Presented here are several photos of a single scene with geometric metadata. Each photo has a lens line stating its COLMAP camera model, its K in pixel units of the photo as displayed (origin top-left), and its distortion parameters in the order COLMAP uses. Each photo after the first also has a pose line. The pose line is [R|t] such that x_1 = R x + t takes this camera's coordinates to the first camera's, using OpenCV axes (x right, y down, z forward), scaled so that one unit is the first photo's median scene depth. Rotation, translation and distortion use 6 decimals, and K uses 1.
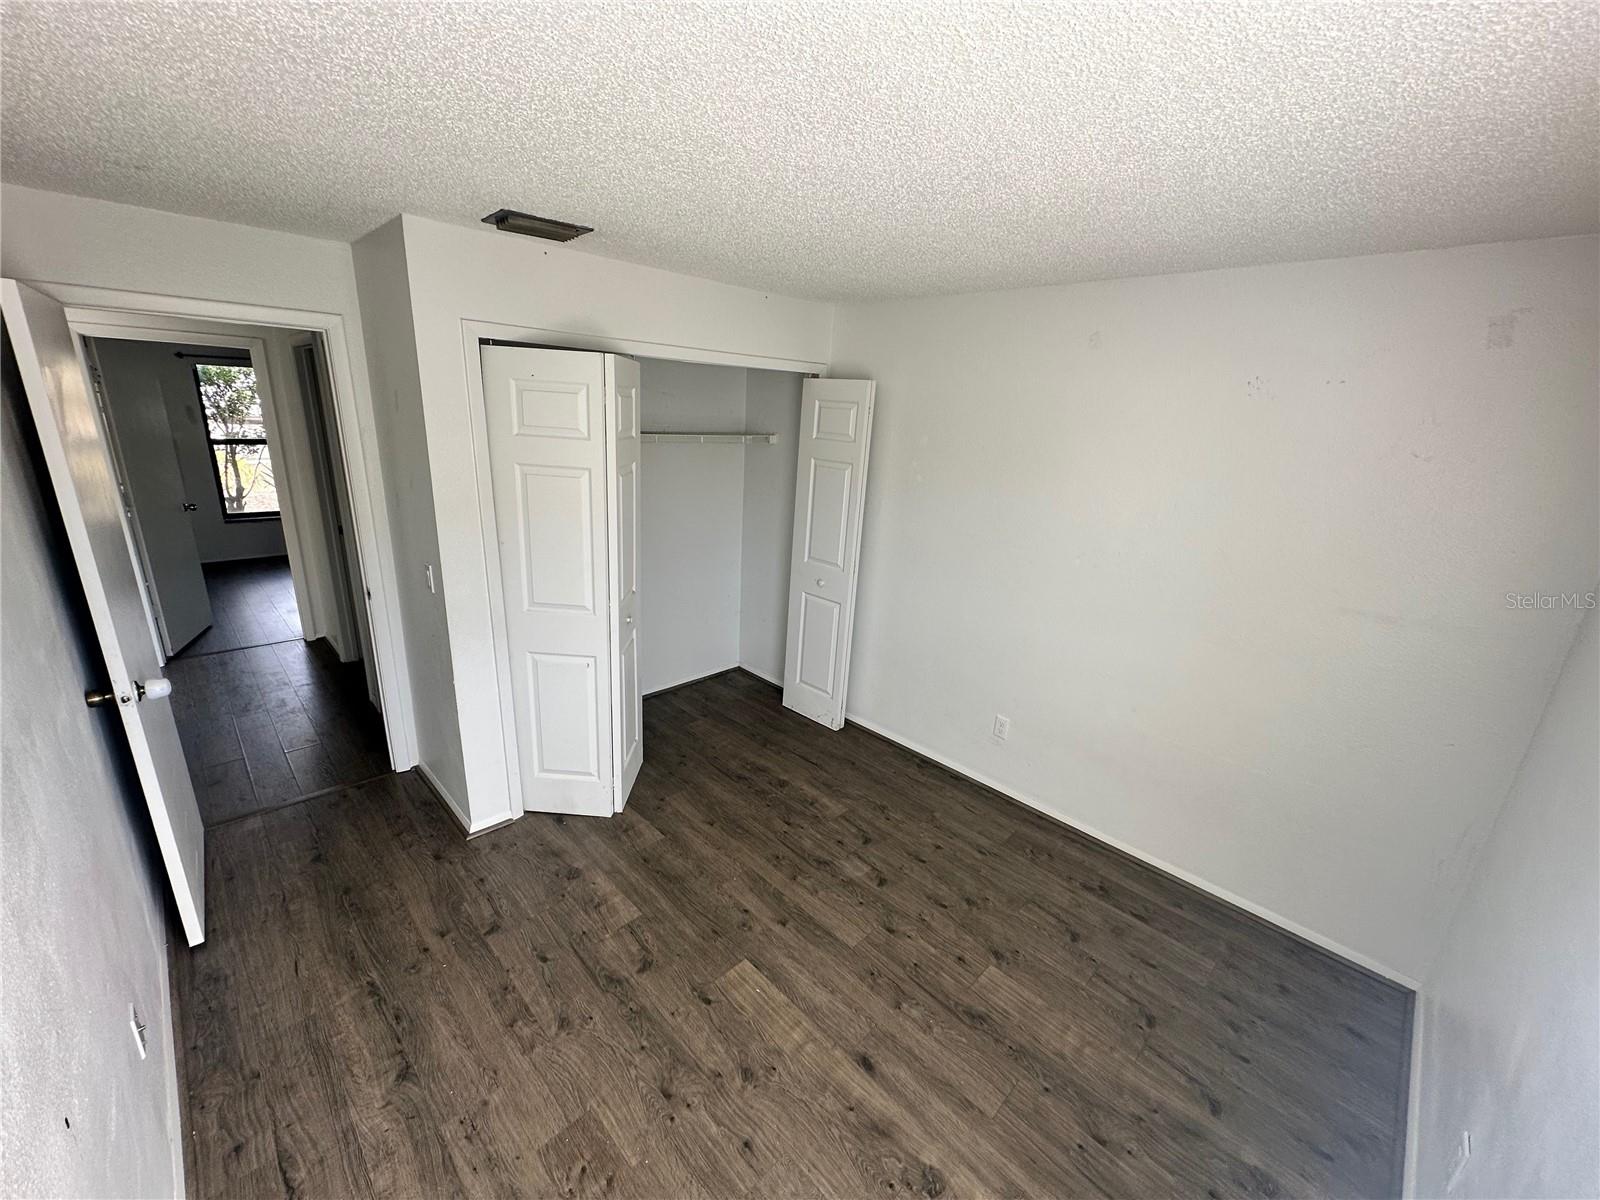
lens RADIAL K [[635.9, 0, 803.7], [0, 635.9, 604.5], [0, 0, 1]] dist [-0.002000, 0.000017]
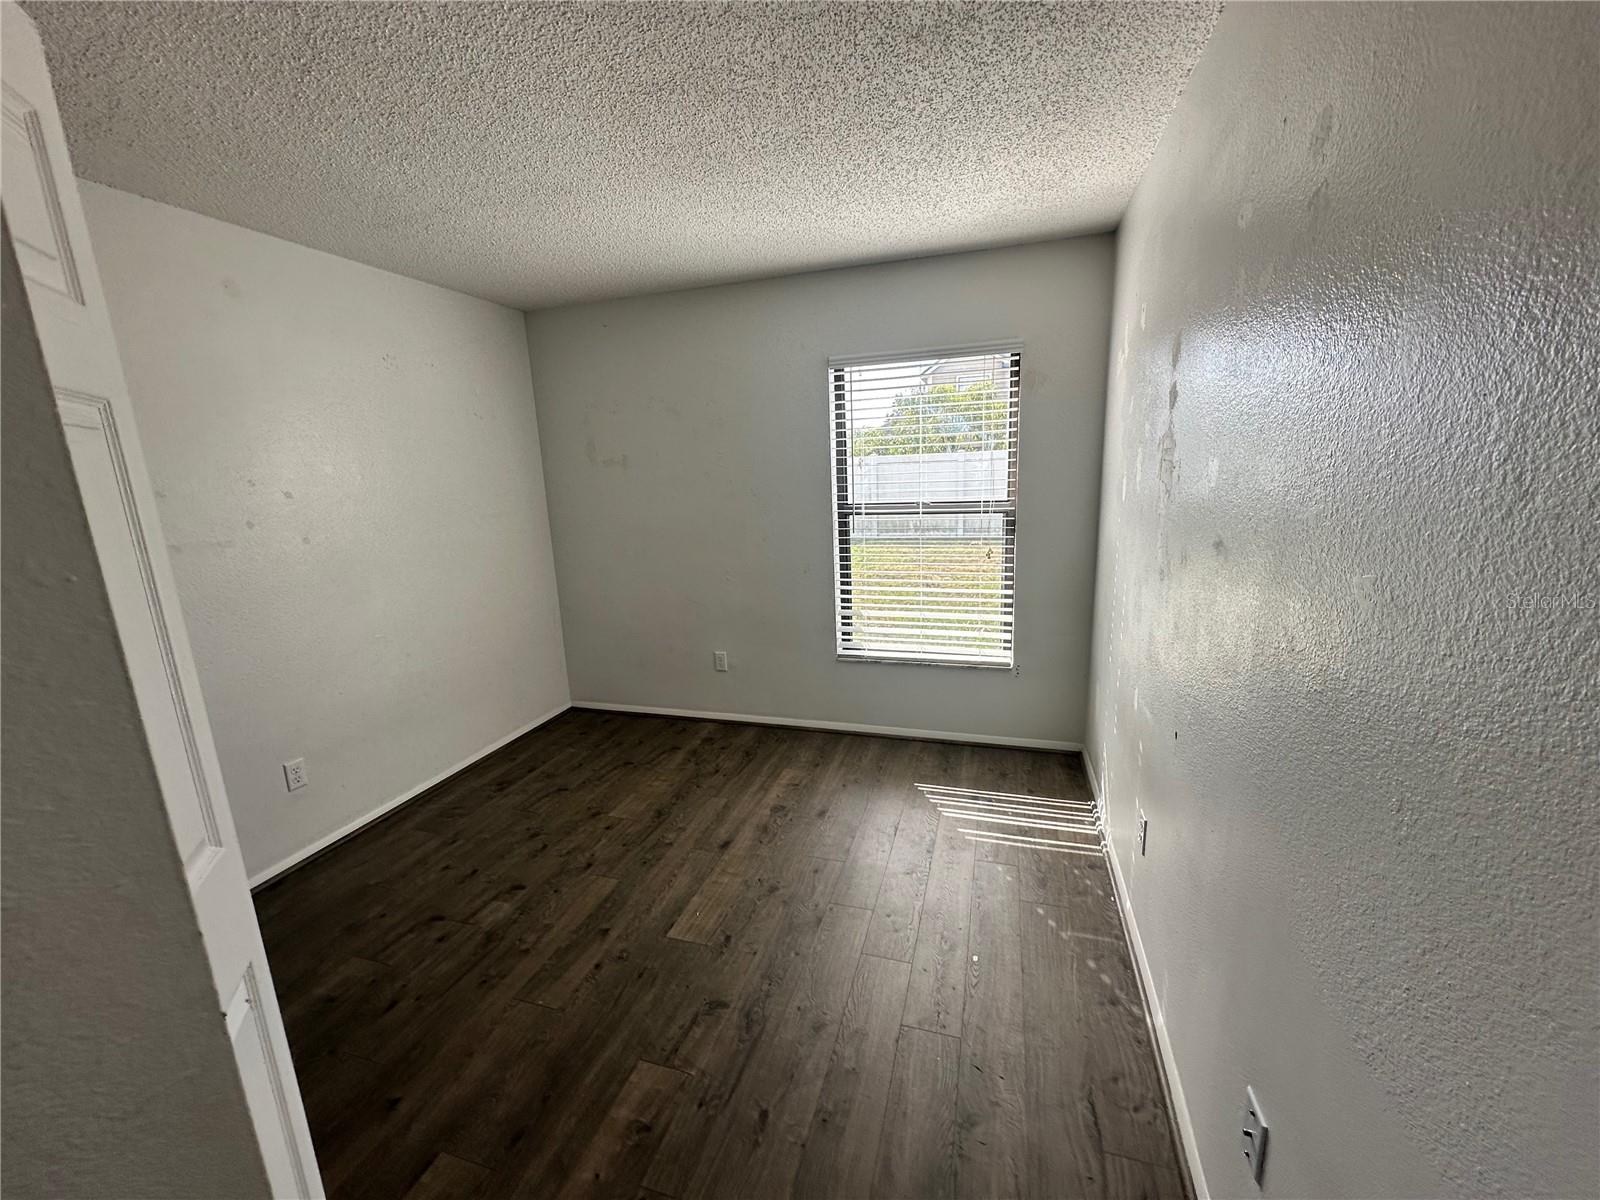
lens RADIAL K [[635.9, 0, 797.0], [0, 635.9, 601.0], [0, 0, 1]] dist [-0.002000, 0.000017]
pose [[-0.459047, -0.215065, 0.861988, -0.844304], [0.278517, 0.886507, 0.369505, -0.160472], [-0.843626, 0.409698, -0.347049, 0.928425]]
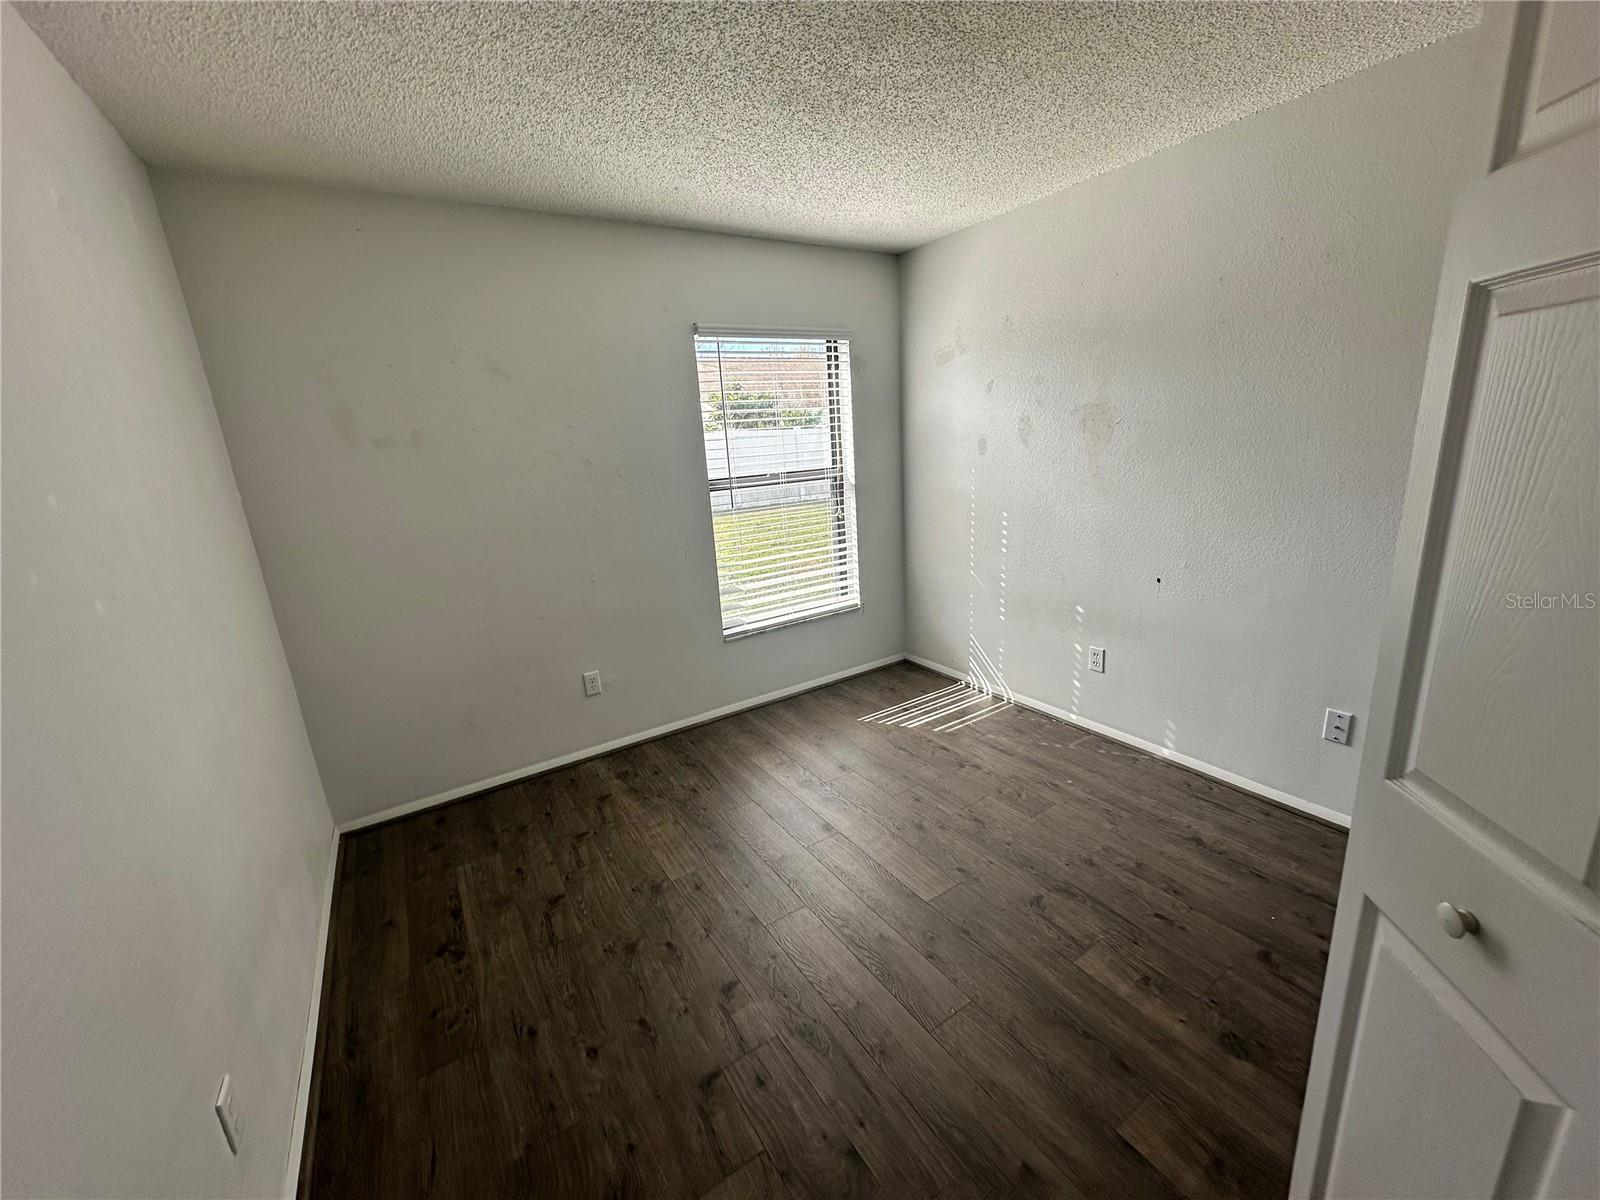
lens RADIAL K [[635.9, 0, 800.3], [0, 635.9, 600.9], [0, 0, 1]] dist [-0.002000, 0.000017]
pose [[-0.976587, -0.044370, 0.210499, -0.084349], [0.075989, 0.844271, 0.530501, -0.295448], [-0.201256, 0.534076, -0.821132, 1.504259]]
